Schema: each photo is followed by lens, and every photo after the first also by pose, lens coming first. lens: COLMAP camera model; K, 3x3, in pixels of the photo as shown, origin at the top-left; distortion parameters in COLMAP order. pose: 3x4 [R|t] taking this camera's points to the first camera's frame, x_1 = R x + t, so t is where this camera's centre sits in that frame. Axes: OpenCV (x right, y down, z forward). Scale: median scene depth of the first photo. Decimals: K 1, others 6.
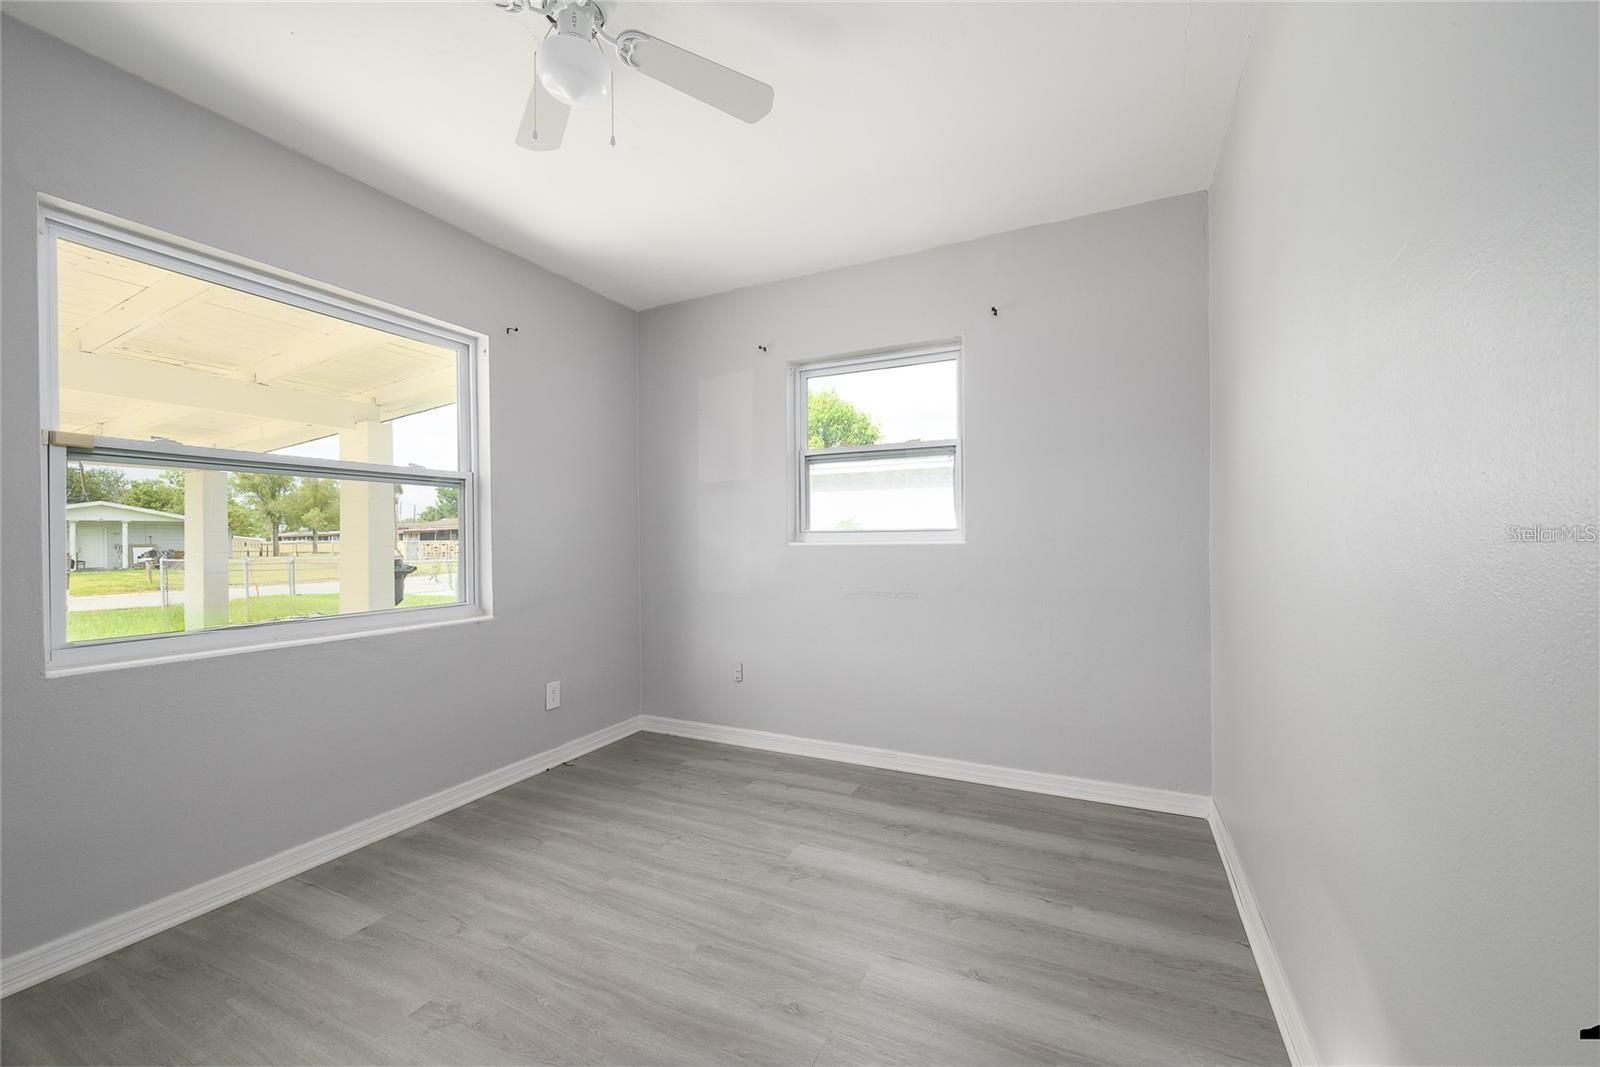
lens RADIAL K [[634.0, 0, 800.0], [0, 634.0, 533.5], [0, 0, 1]] dist [-0.000808, 0.000087]
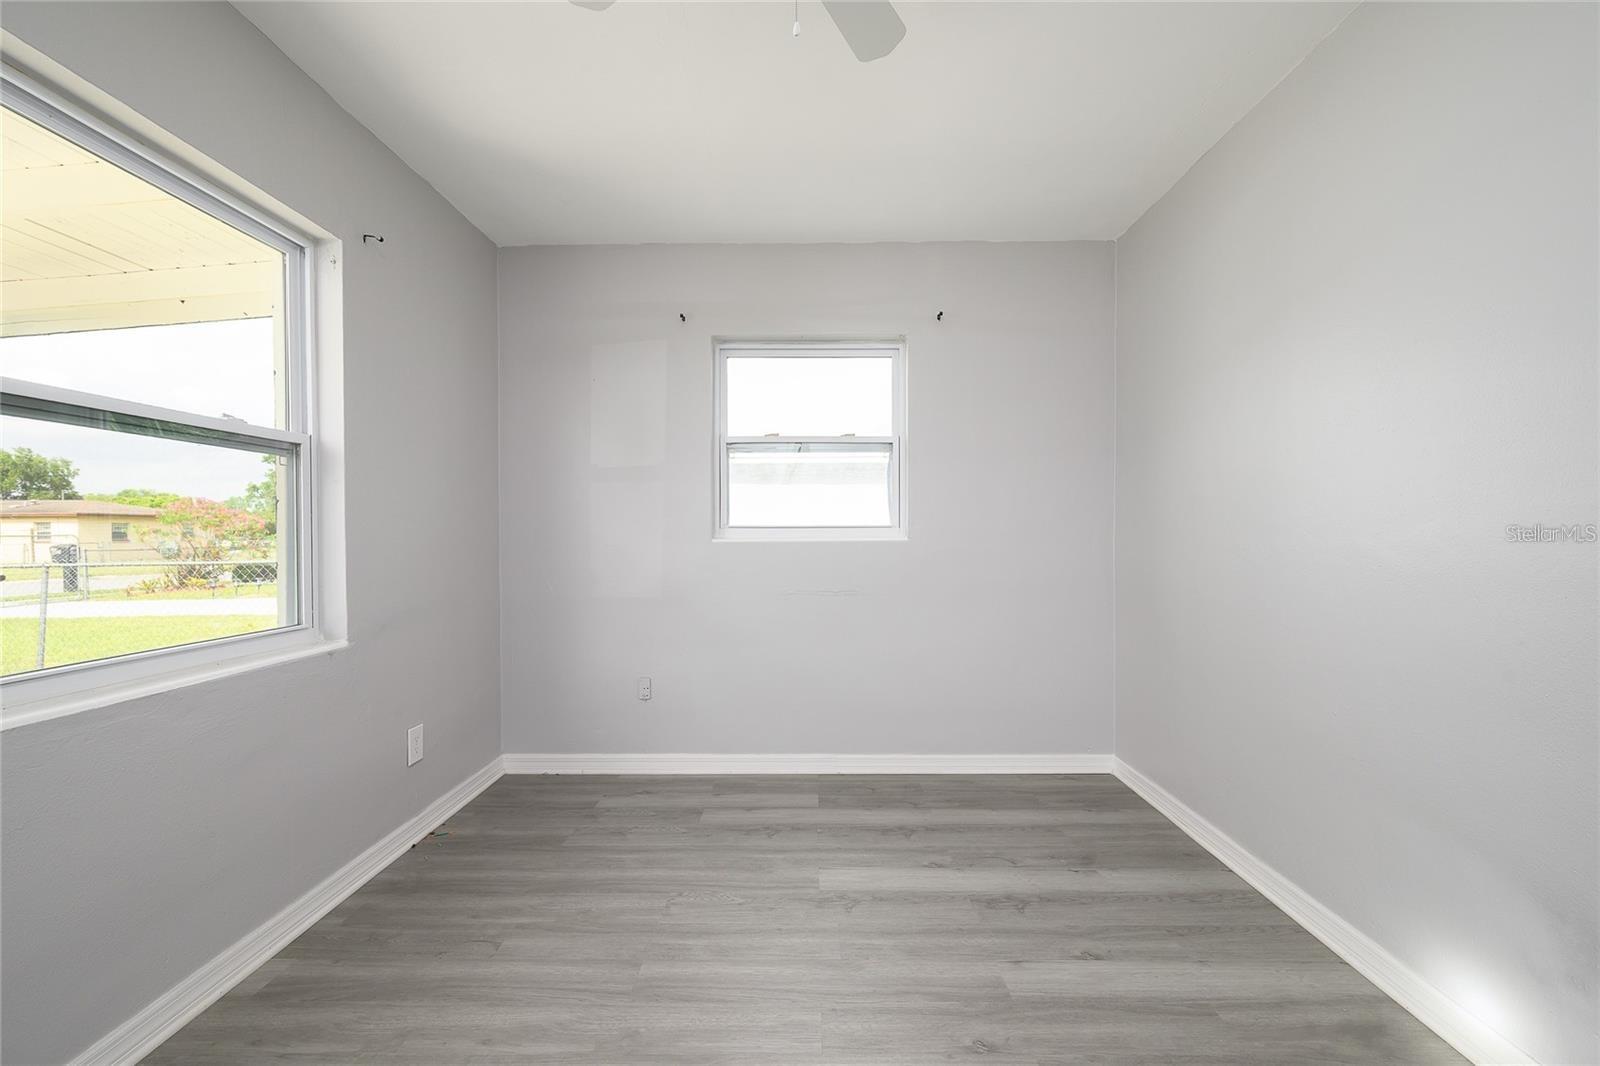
lens RADIAL K [[642.9, 0, 807.0], [0, 642.9, 535.4], [0, 0, 1]] dist [-0.004435, 0.002296]
pose [[0.901821, 0.005760, 0.432072, -0.340769], [-0.009329, 0.999938, 0.006141, 0.003241], [-0.432010, -0.009569, 0.901818, 0.146950]]
